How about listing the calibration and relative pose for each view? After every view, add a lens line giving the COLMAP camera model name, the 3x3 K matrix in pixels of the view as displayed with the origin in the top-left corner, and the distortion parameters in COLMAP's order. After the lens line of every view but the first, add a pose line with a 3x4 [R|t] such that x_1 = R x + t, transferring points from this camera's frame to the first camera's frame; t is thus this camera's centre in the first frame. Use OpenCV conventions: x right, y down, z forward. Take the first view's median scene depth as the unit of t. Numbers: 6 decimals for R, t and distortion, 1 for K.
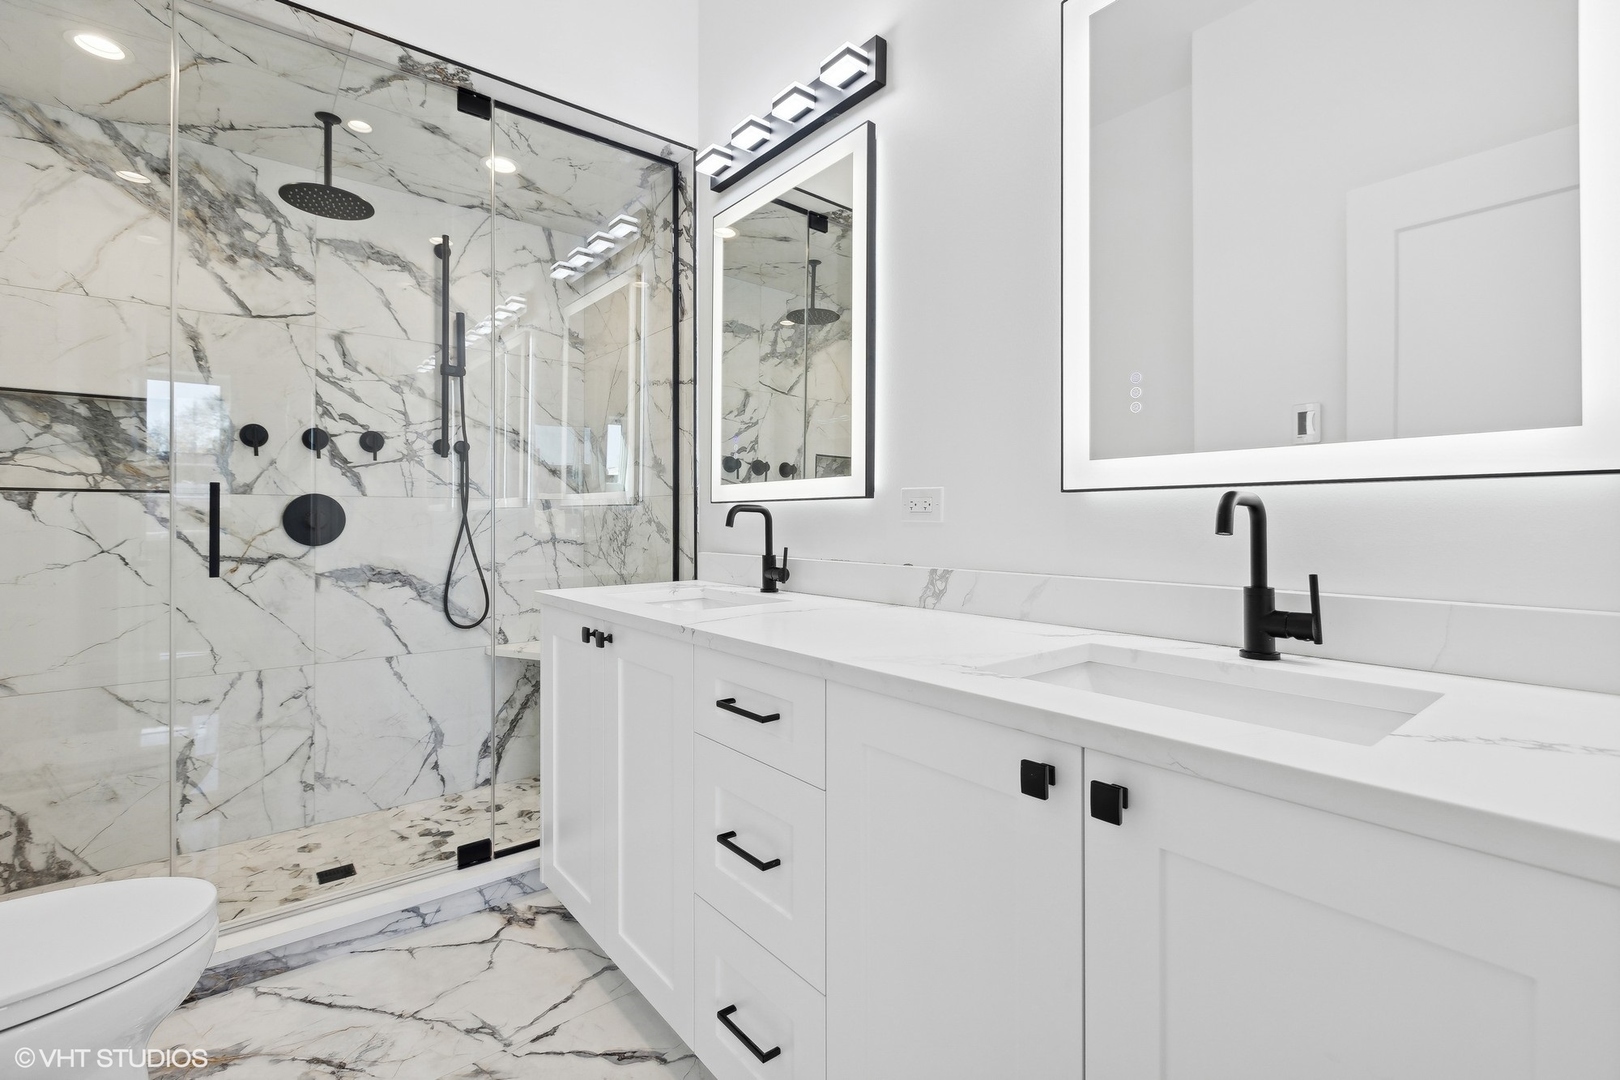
lens RADIAL K [[721.5, 0, 807.1], [0, 721.5, 512.3], [0, 0, 1]] dist [0.000743, -0.000894]
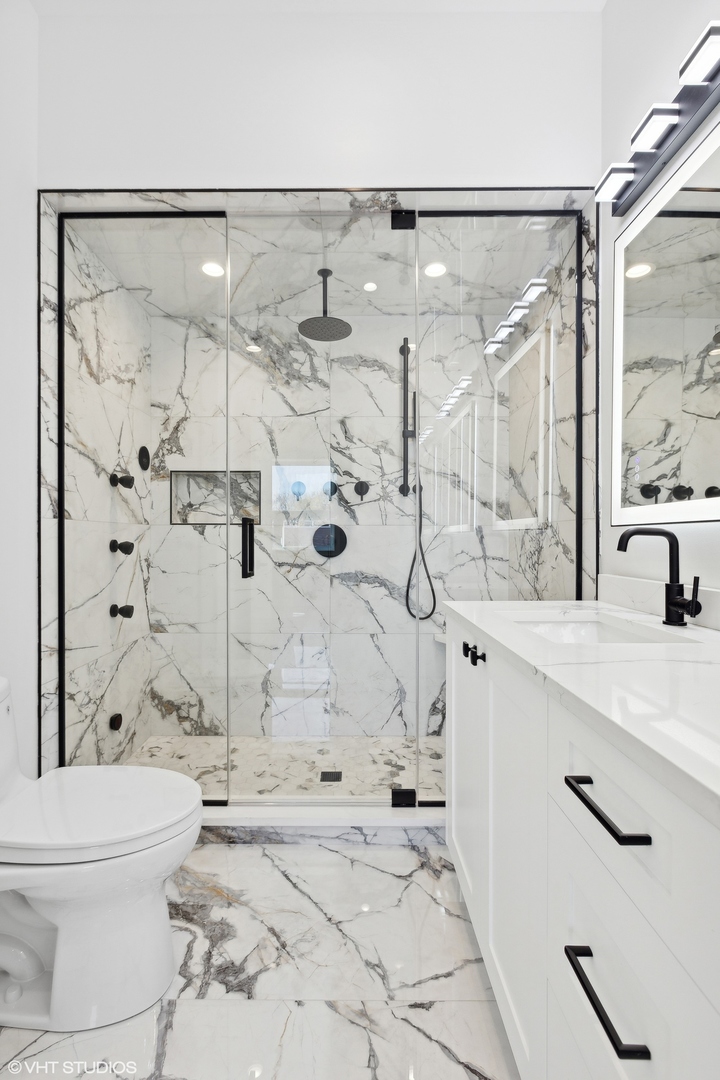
lens RADIAL K [[481.0, 0, 351.3], [0, 481.0, 540.2], [0, 0, 1]] dist [0.000743, -0.000894]
pose [[0.770806, 0.004096, -0.637057, 0.017535], [0.003596, 0.999935, 0.010781, -0.002372], [0.637060, -0.010601, 0.770741, 0.273171]]
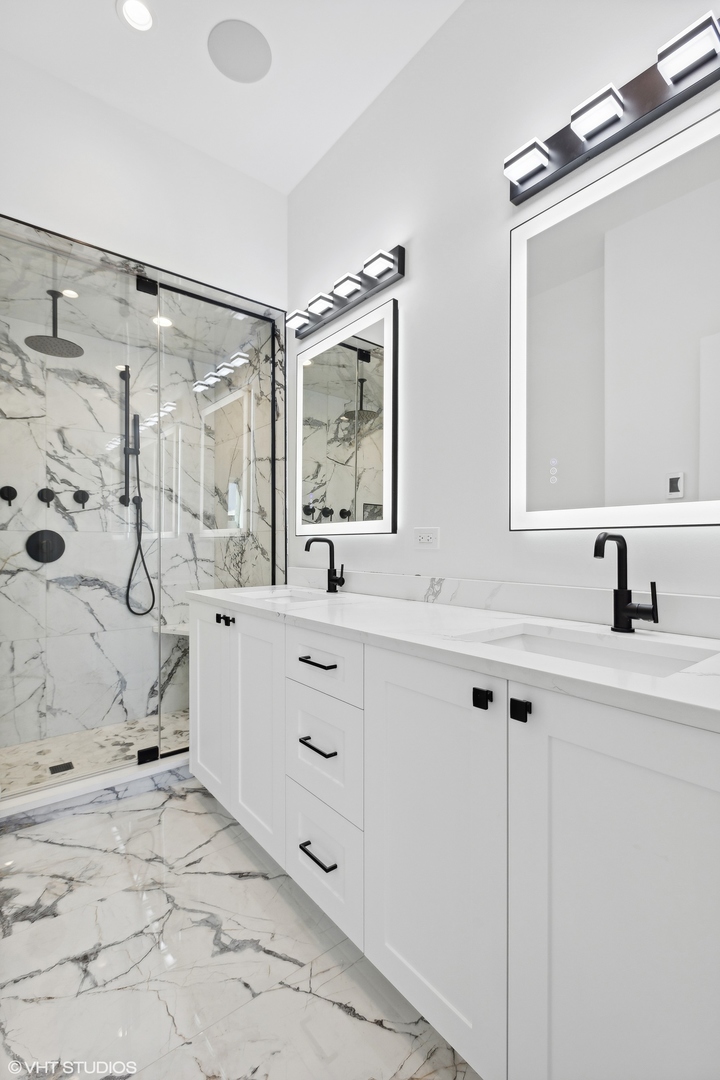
lens RADIAL K [[481.0, 0, 356.5], [0, 481.0, 542.8], [0, 0, 1]] dist [0.000743, -0.000894]
pose [[0.999977, 0.000712, -0.006793, 0.008414], [-0.000670, 0.999981, 0.006104, -0.005107], [0.006798, -0.006099, 0.999958, -0.061535]]
